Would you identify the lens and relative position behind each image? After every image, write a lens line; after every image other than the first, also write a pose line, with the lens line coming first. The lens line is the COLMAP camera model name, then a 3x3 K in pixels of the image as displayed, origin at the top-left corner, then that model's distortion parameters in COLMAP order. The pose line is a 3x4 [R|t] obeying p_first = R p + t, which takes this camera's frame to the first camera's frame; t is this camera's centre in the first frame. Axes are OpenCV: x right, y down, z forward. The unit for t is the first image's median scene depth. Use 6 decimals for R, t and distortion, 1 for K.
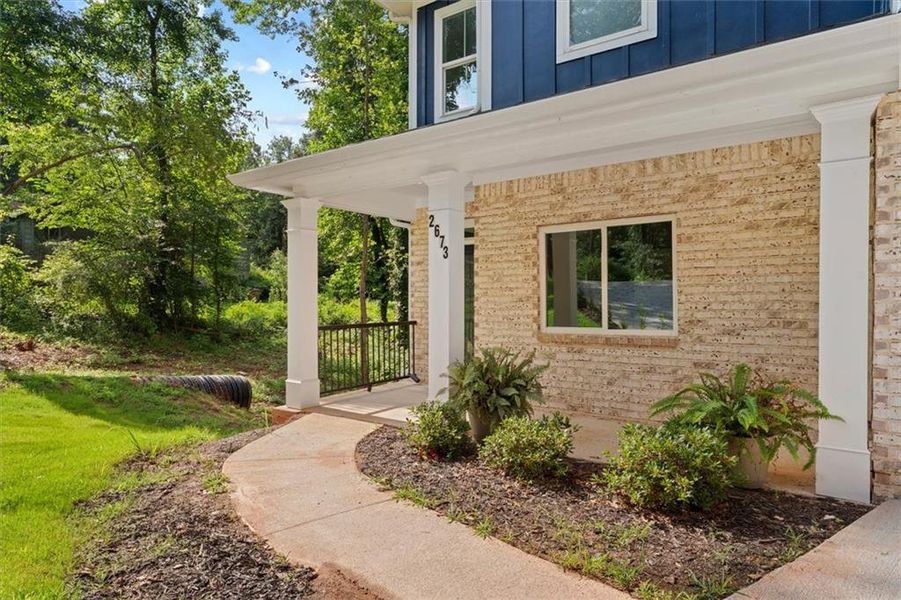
lens RADIAL K [[551.3, 0, 453.6], [0, 551.3, 303.1], [0, 0, 1]] dist [0.008979, 0.003472]
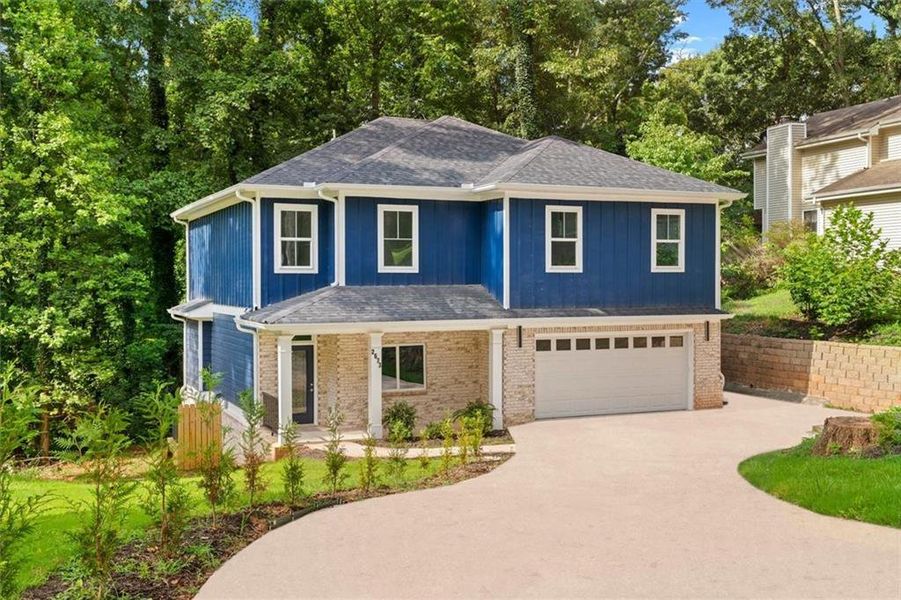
lens RADIAL K [[988.2, 0, 450.2], [0, 988.2, 299.7], [0, 0, 1]] dist [0.008697, 0.000000]
pose [[0.512854, -0.019738, 0.858249, -3.422513], [0.002815, 0.999769, 0.021310, -0.449736], [-0.858471, -0.008512, 0.512791, -1.440015]]
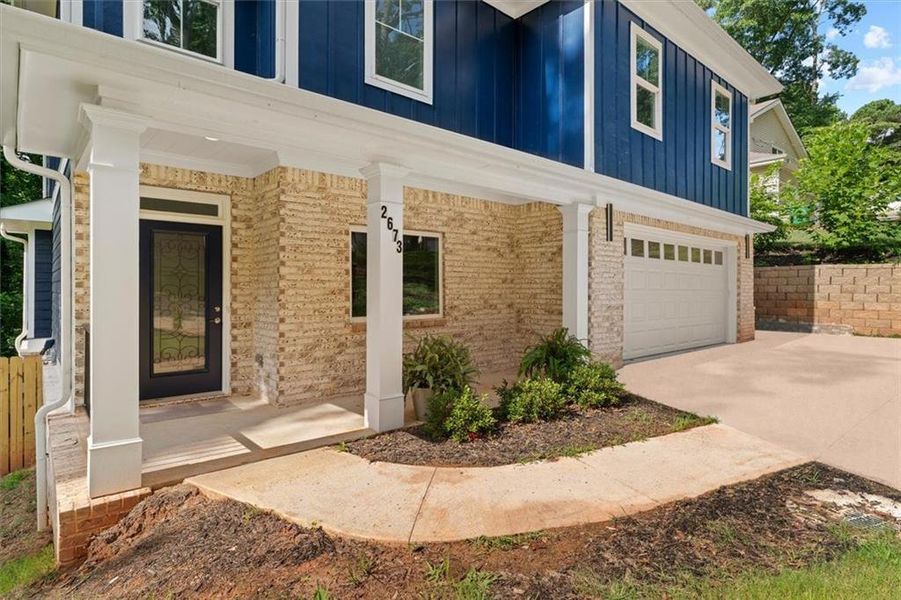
lens RADIAL K [[479.4, 0, 449.6], [0, 479.4, 285.6], [0, 0, 1]] dist [0.007868, 0.003870]
pose [[0.236791, 0.009293, 0.971516, -0.793061], [-0.001506, 0.999957, -0.009198, -0.012495], [-0.971559, 0.000715, 0.236795, 0.663036]]
